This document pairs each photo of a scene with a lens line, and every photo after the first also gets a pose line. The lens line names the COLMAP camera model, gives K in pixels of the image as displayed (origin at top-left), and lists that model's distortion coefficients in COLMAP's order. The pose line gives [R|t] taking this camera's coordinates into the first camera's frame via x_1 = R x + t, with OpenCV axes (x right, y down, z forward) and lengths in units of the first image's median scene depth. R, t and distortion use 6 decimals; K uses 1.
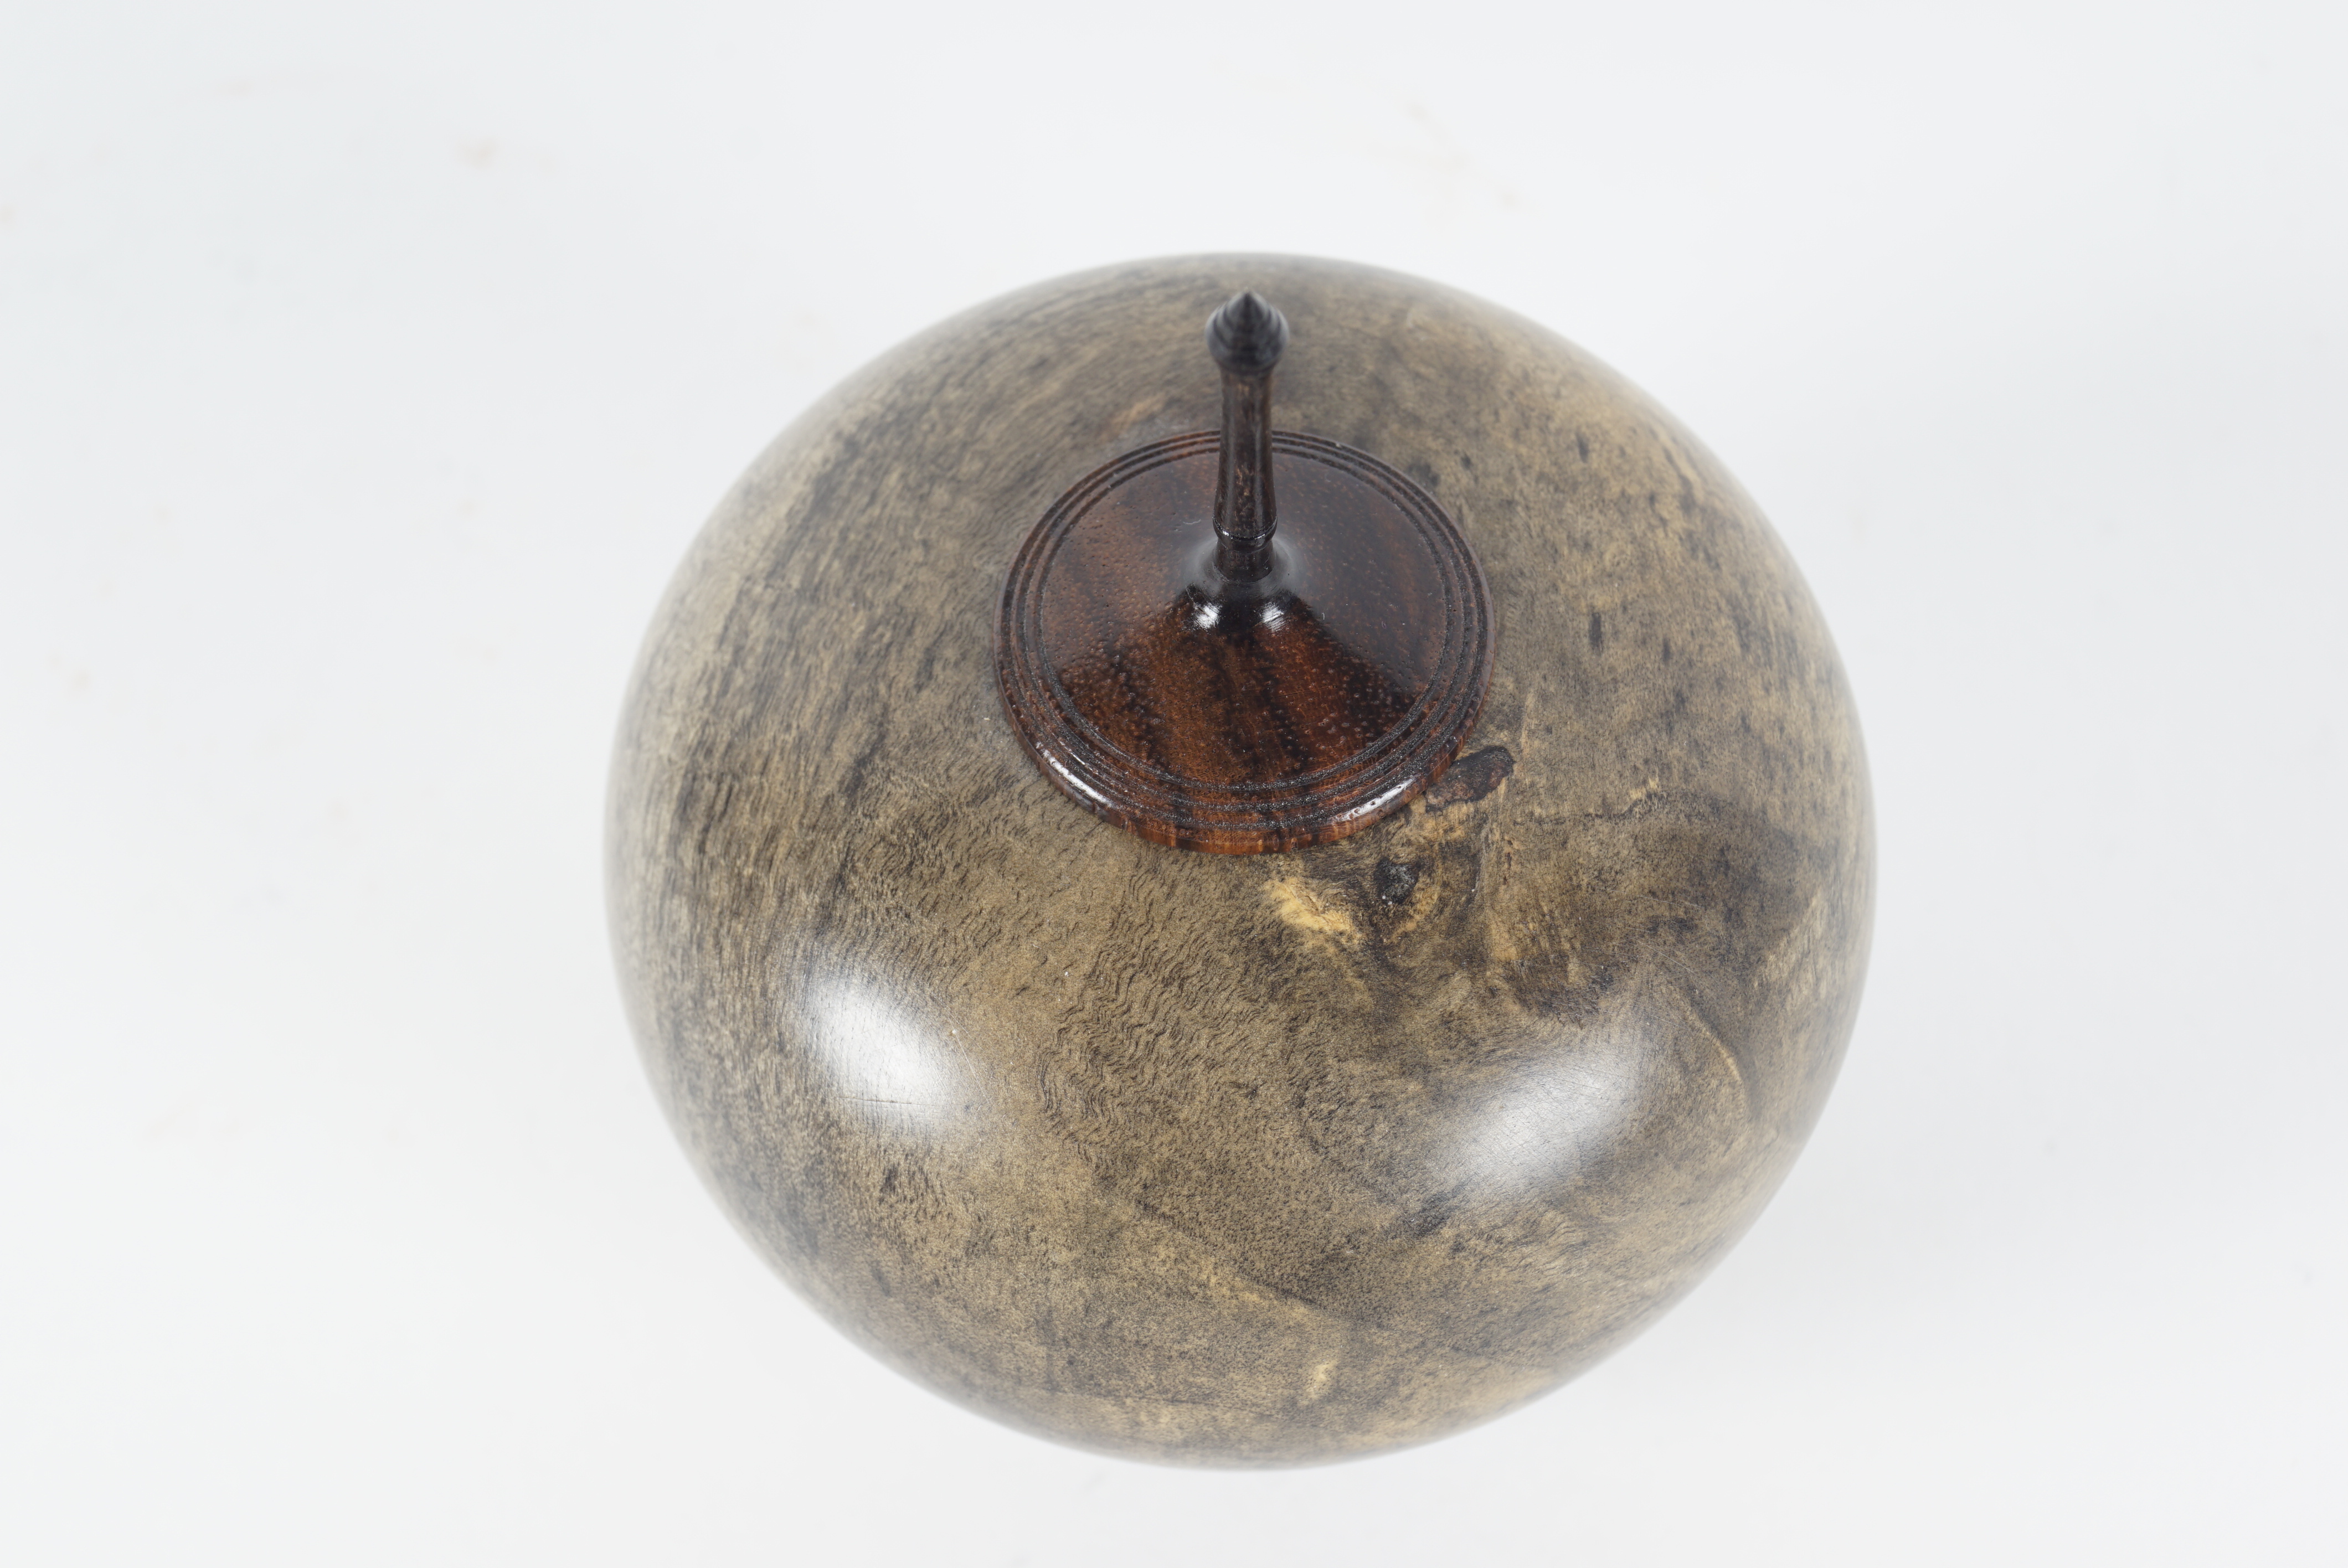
lens RADIAL K [[4499.9, 0, 1169.8], [0, 4499.9, 786.8], [0, 0, 1]] dist [-0.016352, 0.000000]
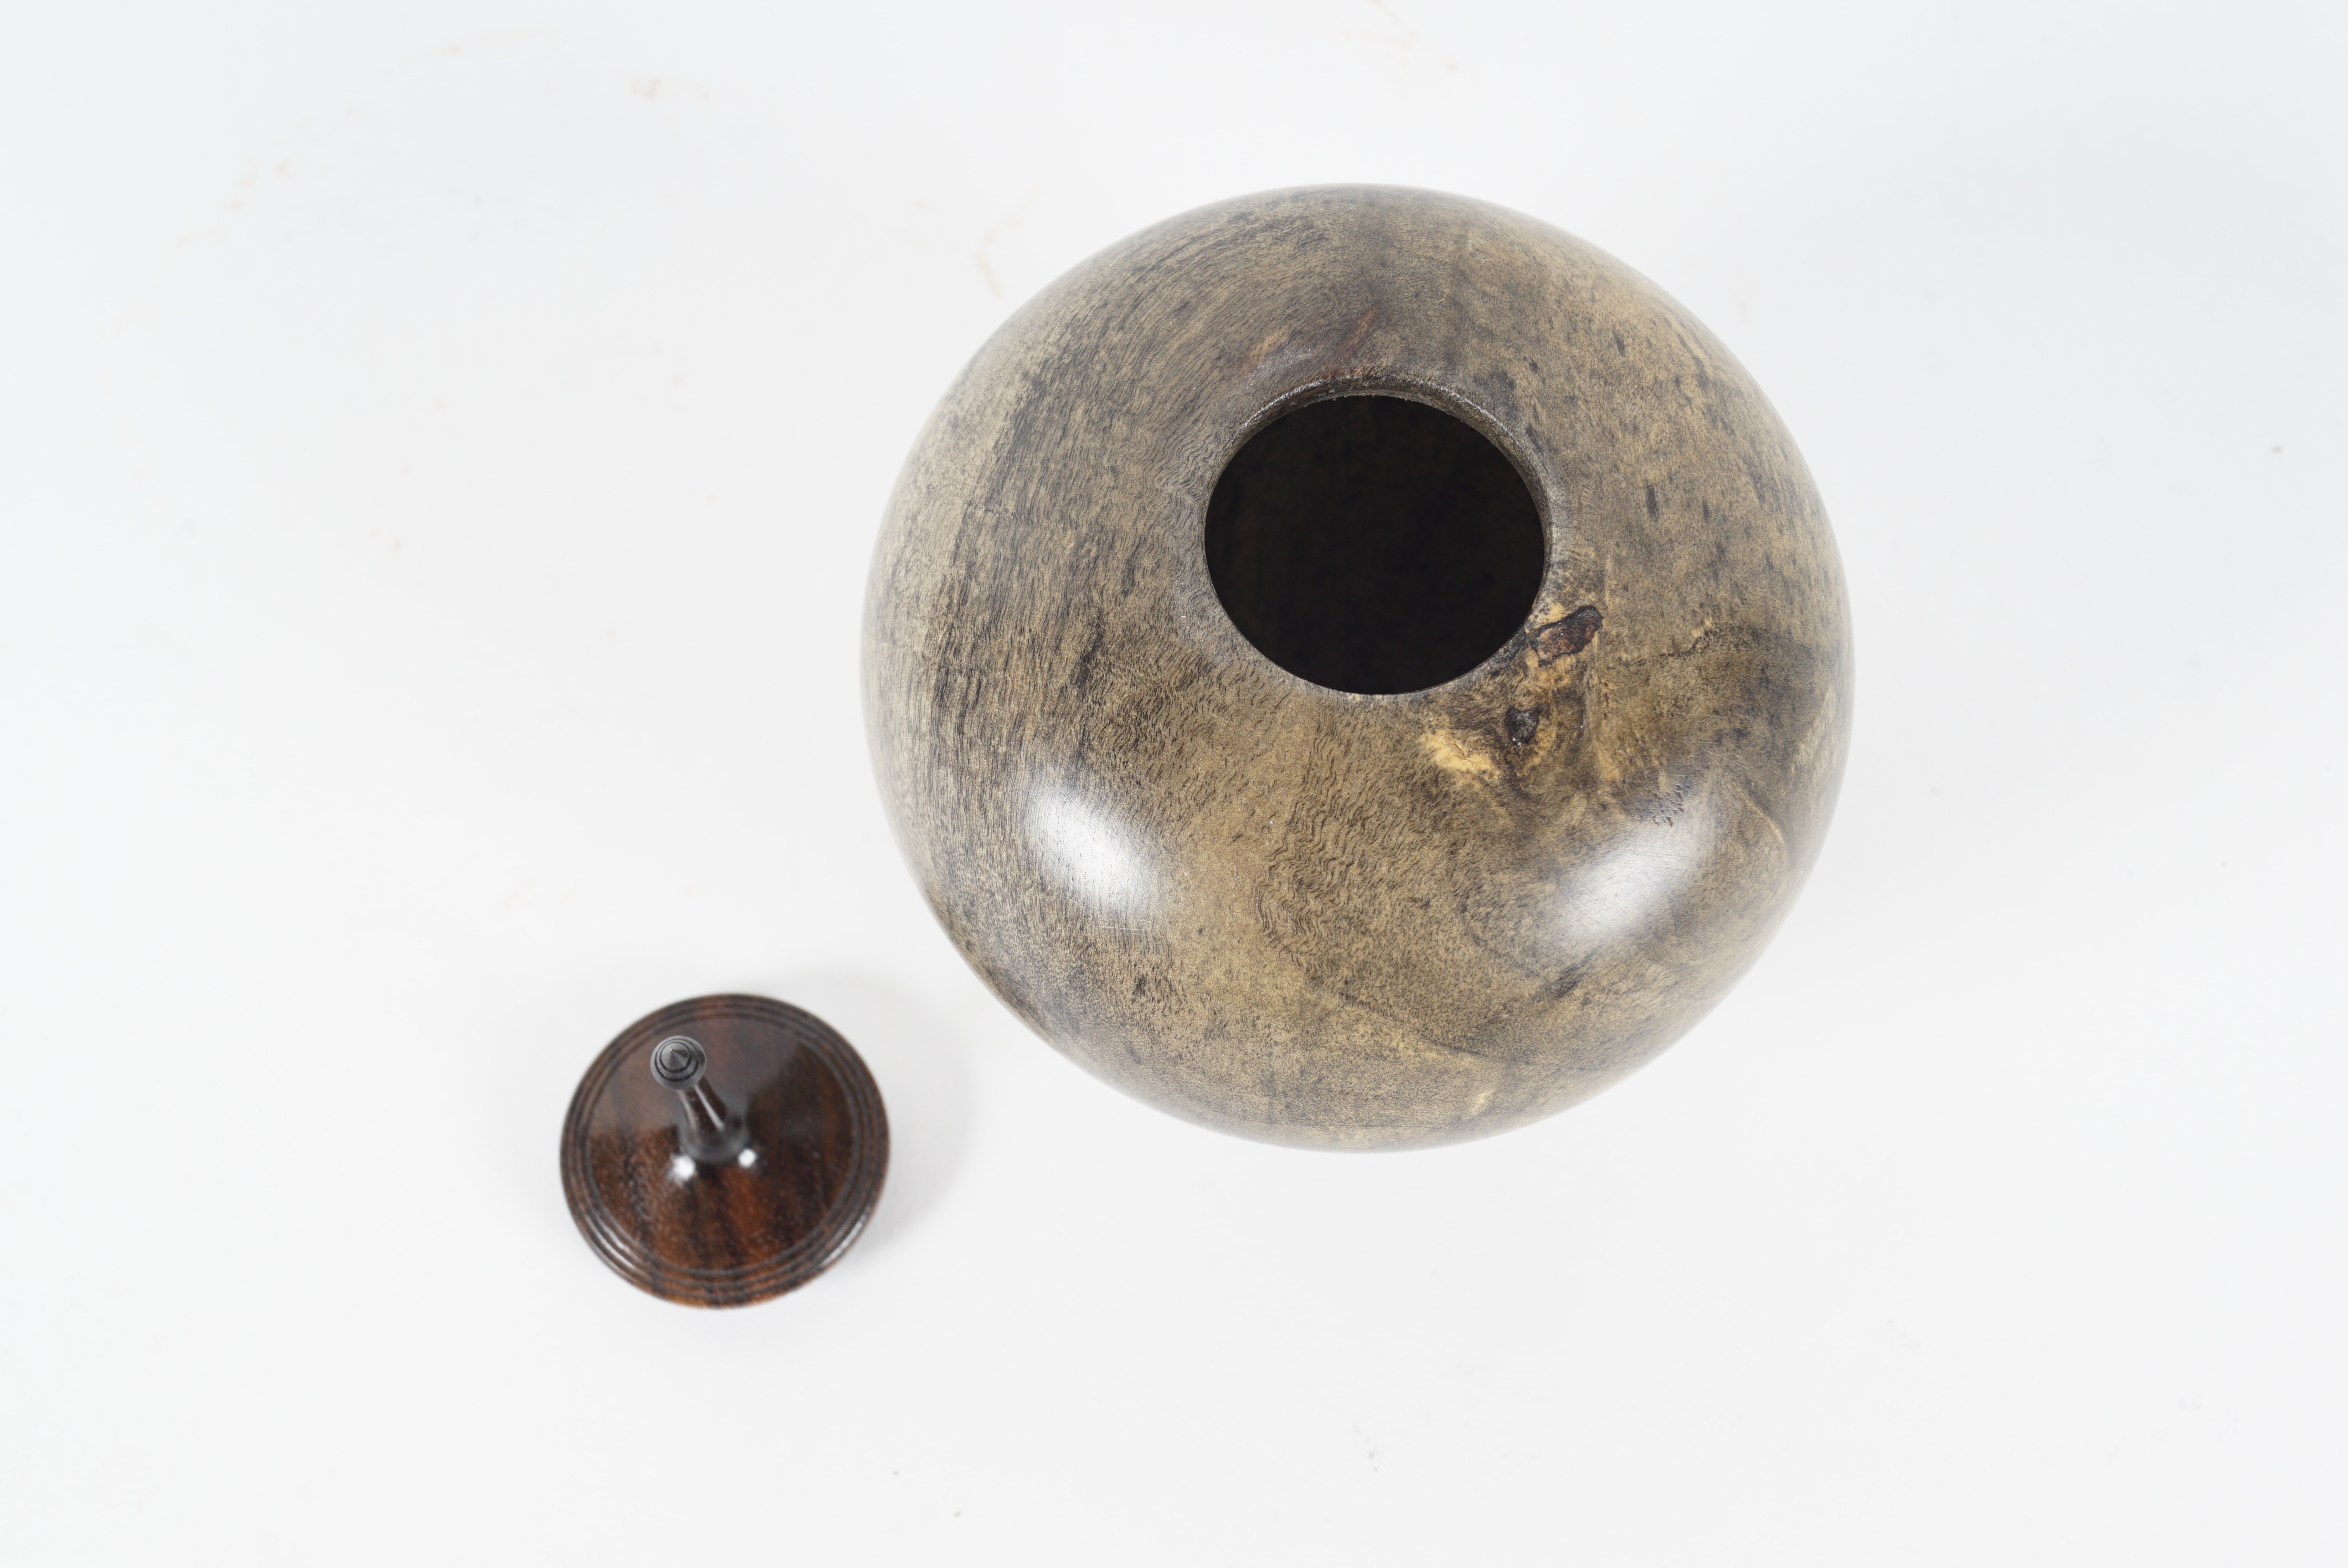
lens RADIAL K [[2985.6, 0, 1171.3], [0, 2985.6, 785.3], [0, 0, 1]] dist [-0.020318, 0.000000]
pose [[0.995084, -0.086426, 0.048356, -0.087393], [0.076876, 0.981919, 0.172987, -0.111953], [-0.062432, -0.168419, 0.983736, 0.170510]]
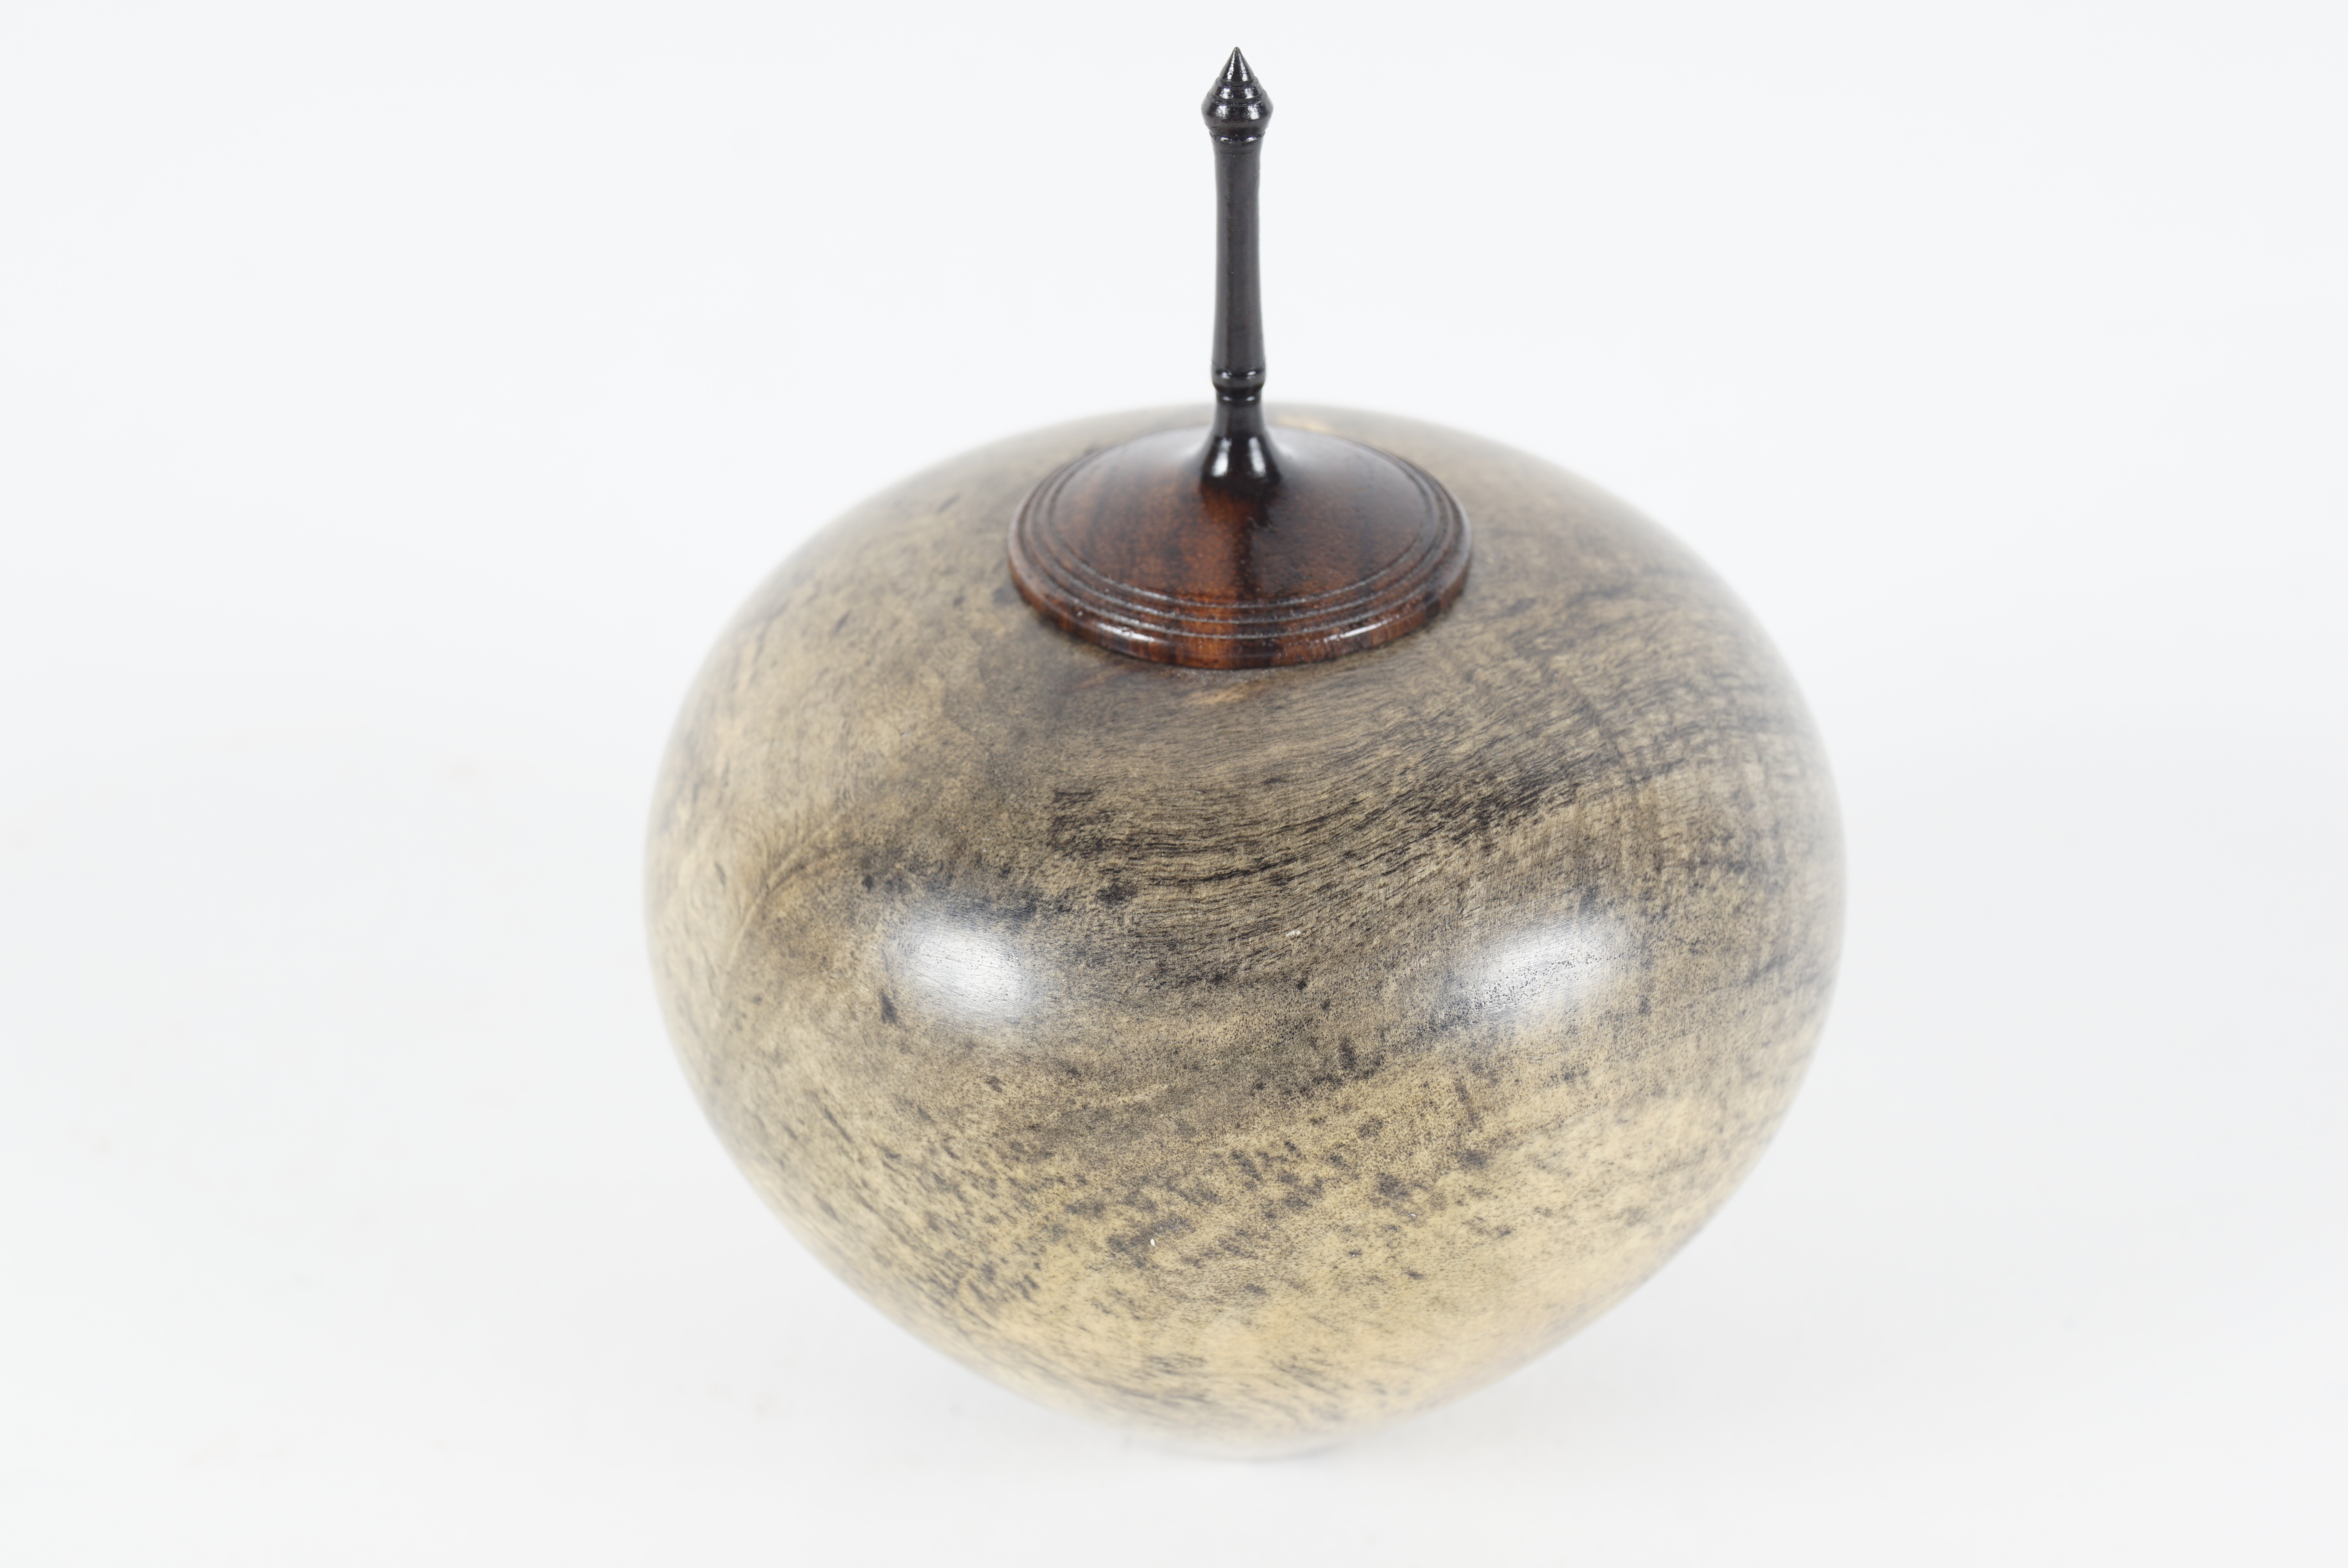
lens RADIAL K [[4158.9, 0, 1168.7], [0, 4158.9, 782.0], [0, 0, 1]] dist [0.002234, 0.000000]
pose [[-0.895360, -0.225994, 0.383741, -0.366891], [0.392447, 0.006918, 0.919749, -0.964722], [-0.210512, 0.974104, 0.082496, 0.973689]]
